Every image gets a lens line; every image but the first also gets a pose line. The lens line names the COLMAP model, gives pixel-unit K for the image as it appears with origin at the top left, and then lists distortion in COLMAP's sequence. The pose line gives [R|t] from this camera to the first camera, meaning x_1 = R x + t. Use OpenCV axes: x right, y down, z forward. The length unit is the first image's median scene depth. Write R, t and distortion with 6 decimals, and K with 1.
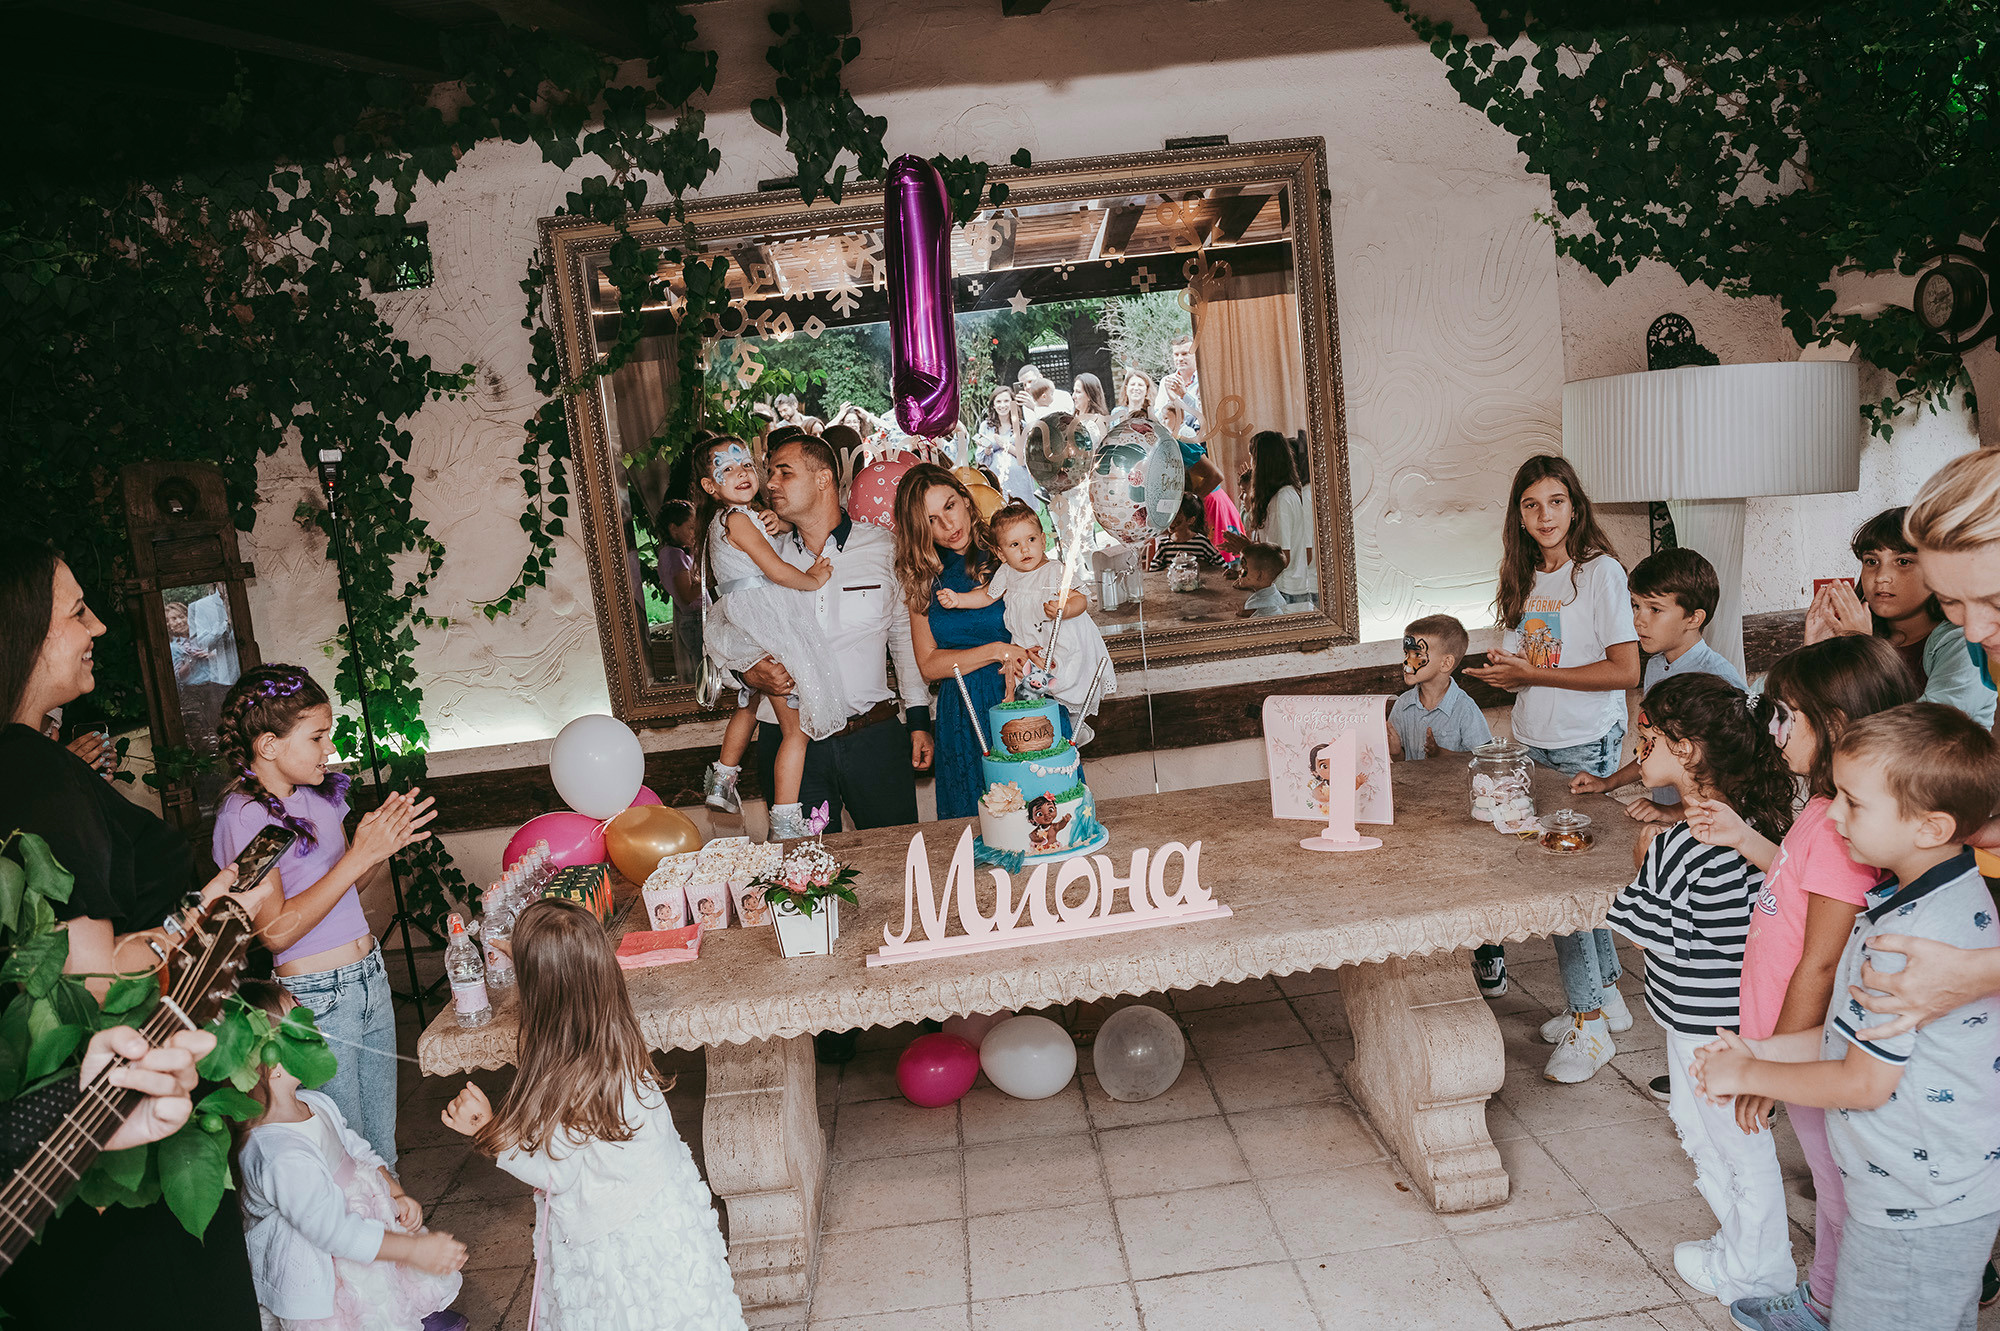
lens RADIAL K [[1328.3, 0, 998.0], [0, 1328.3, 684.7], [0, 0, 1]] dist [-0.017668, 0.005308]
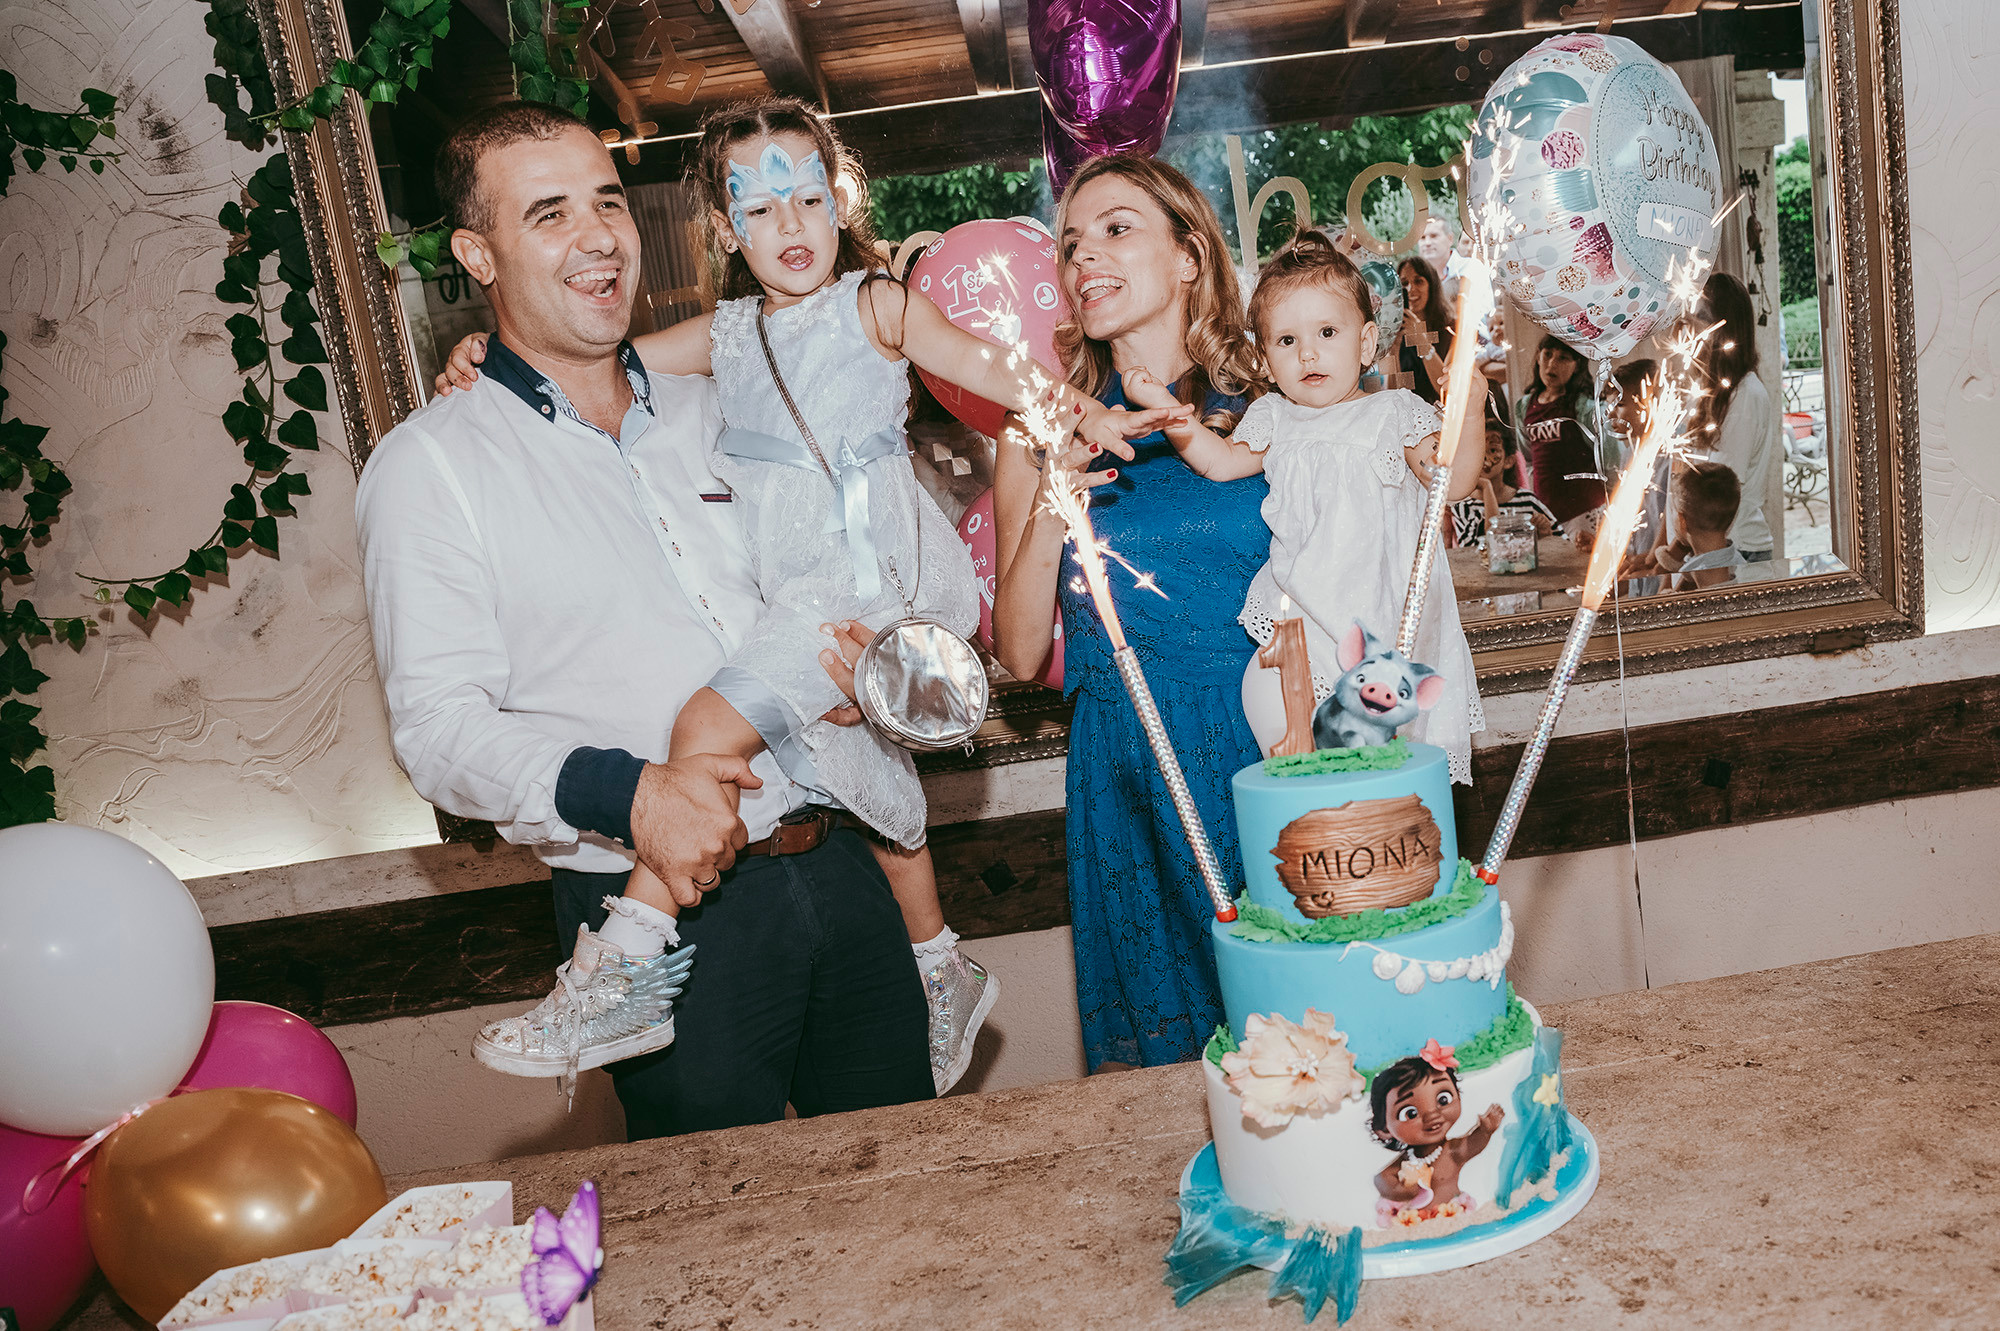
lens RADIAL K [[1384.8, 0, 1064.4], [0, 1384.8, 704.6], [0, 0, 1]] dist [0.000984, 0.077234]
pose [[0.996934, -0.026894, -0.073475, -0.017996], [0.023921, 0.998871, -0.041049, 0.010906], [0.074496, 0.039166, 0.996452, 0.540593]]
